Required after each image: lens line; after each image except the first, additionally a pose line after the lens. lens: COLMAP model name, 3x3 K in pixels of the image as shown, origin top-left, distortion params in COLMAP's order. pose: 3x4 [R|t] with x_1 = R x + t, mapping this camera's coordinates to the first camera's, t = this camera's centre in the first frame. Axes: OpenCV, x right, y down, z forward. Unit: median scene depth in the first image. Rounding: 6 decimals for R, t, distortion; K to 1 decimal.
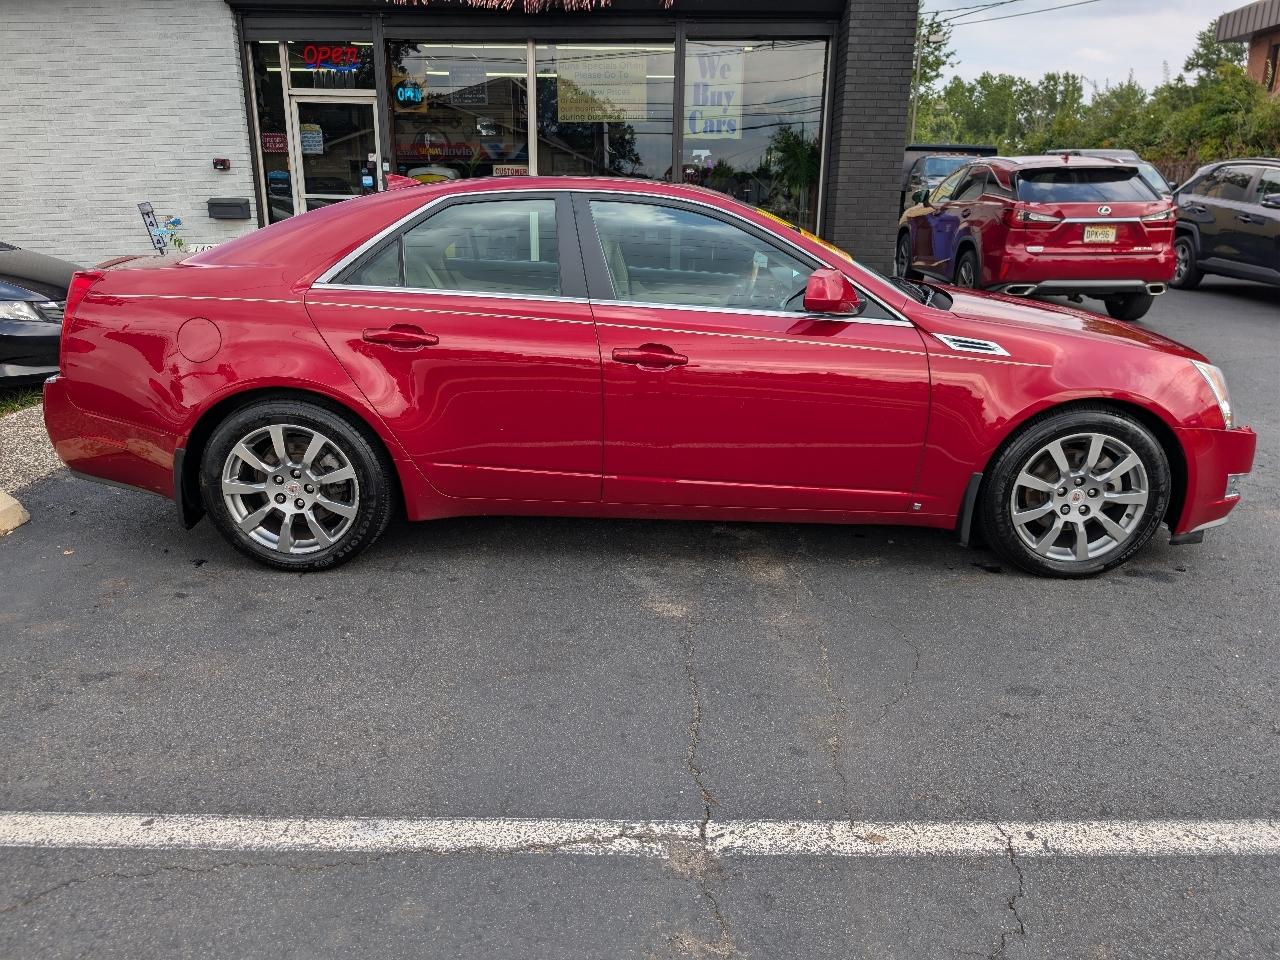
lens RADIAL K [[920.9, 0, 638.0], [0, 920.9, 484.3], [0, 0, 1]] dist [0.011543, -0.005437]
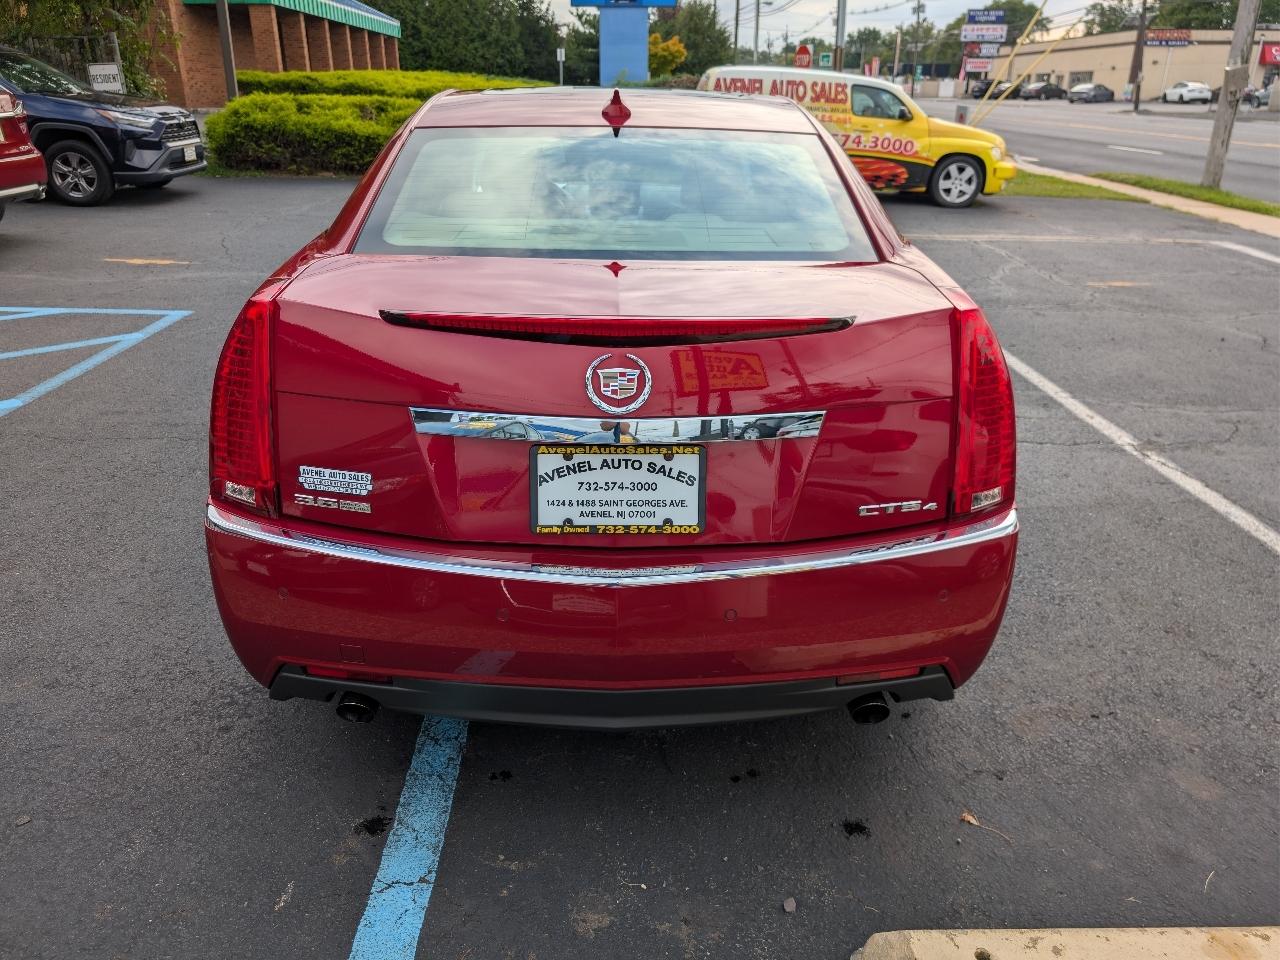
lens RADIAL K [[920.9, 0, 638.0], [0, 920.9, 484.3], [0, 0, 1]] dist [0.011543, -0.005437]
pose [[-0.028037, -0.400578, 0.915833, -1.083874], [0.286879, 0.874428, 0.391250, -0.387860], [-0.957556, 0.273703, 0.090401, 1.139562]]
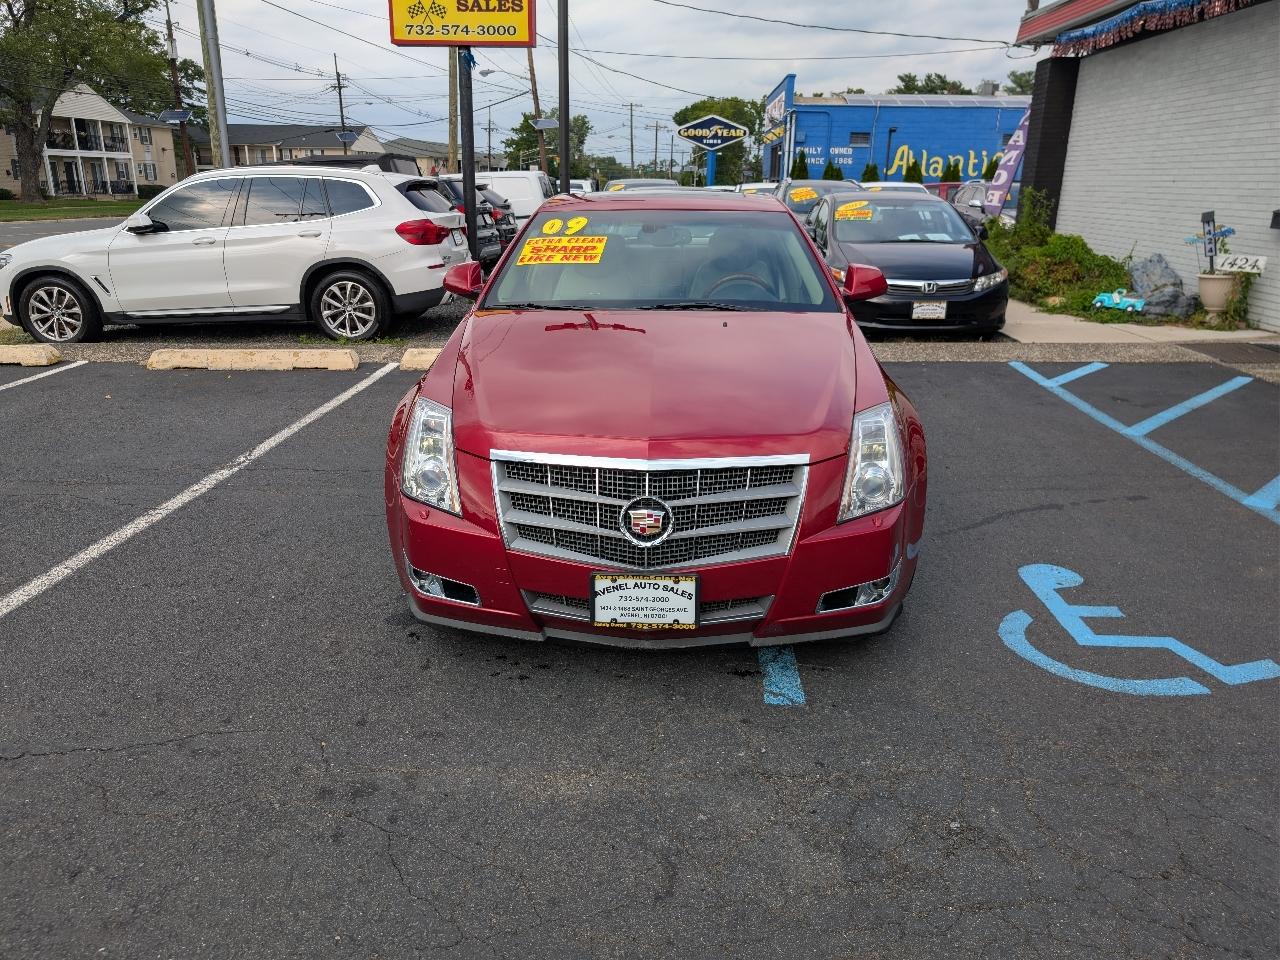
lens RADIAL K [[915.8, 0, 633.6], [0, 915.8, 472.7], [0, 0, 1]] dist [0.014832, -0.006153]
pose [[-0.038523, 0.289008, -0.956551, 1.410014], [-0.305037, 0.908169, 0.286674, -0.372317], [0.951561, 0.302827, 0.053173, 1.141115]]
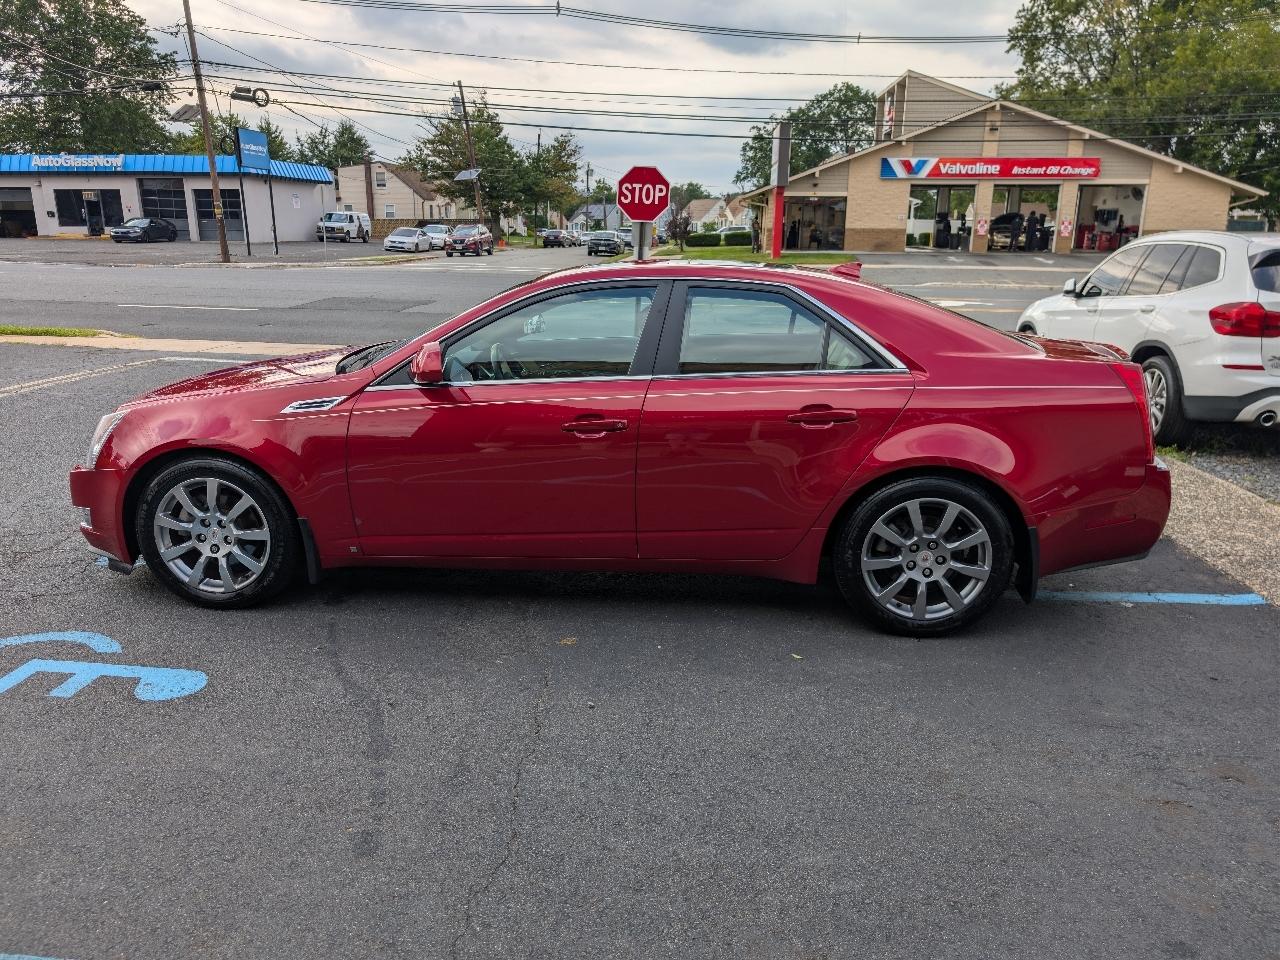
lens RADIAL K [[924.7, 0, 640.0], [0, 924.7, 480.0], [0, 0, 1]] dist [0.005294, -0.003193]
pose [[-0.998043, -0.034973, 0.051839, -0.091681], [-0.001807, 0.844769, 0.535127, -0.788235], [-0.062507, 0.533986, -0.843179, 2.333207]]
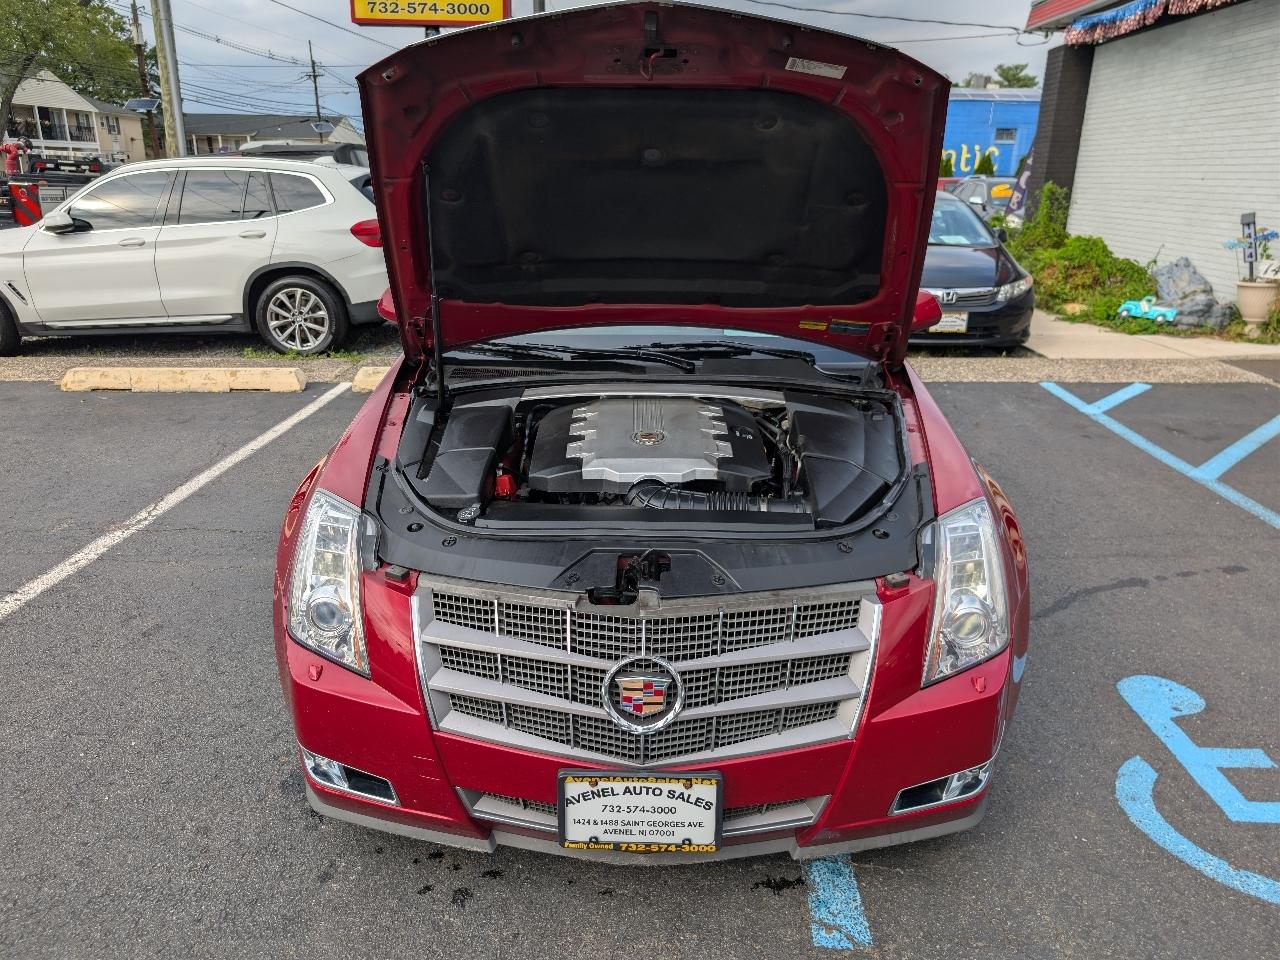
lens RADIAL K [[920.9, 0, 638.0], [0, 920.9, 484.3], [0, 0, 1]] dist [0.011543, -0.005437]
pose [[-0.017390, 0.304818, -0.952252, 1.151073], [-0.309165, 0.904083, 0.295045, -0.376368], [0.950849, 0.299534, 0.078517, 1.126815]]
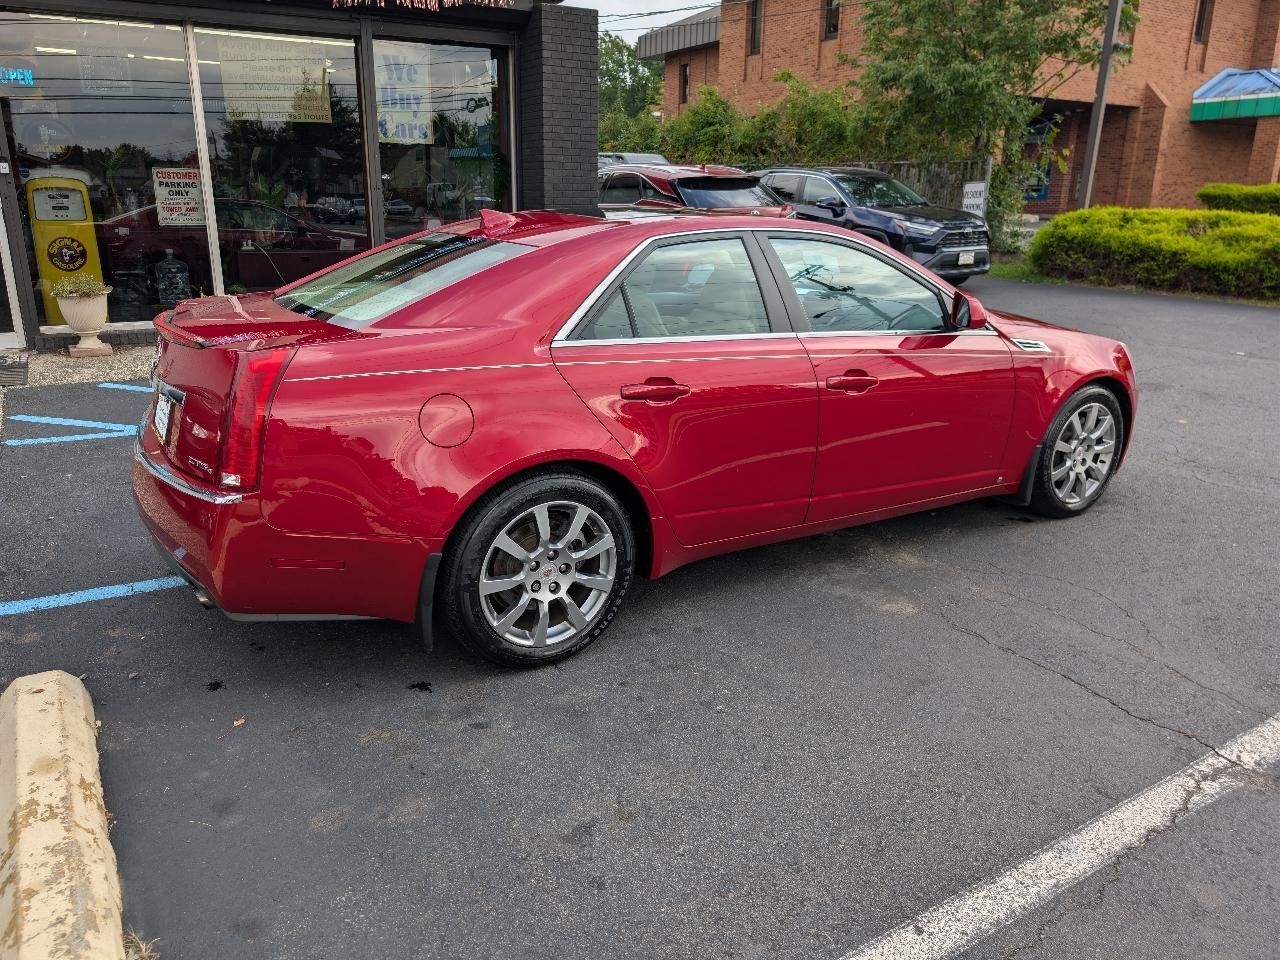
lens RADIAL K [[925.4, 0, 626.9], [0, 925.4, 473.4], [0, 0, 1]] dist [0.012591, -0.010955]
pose [[0.846623, -0.156224, 0.508747, -0.736150], [0.156536, 0.986757, 0.042513, -0.113311], [-0.508651, 0.043645, 0.859866, 0.193839]]
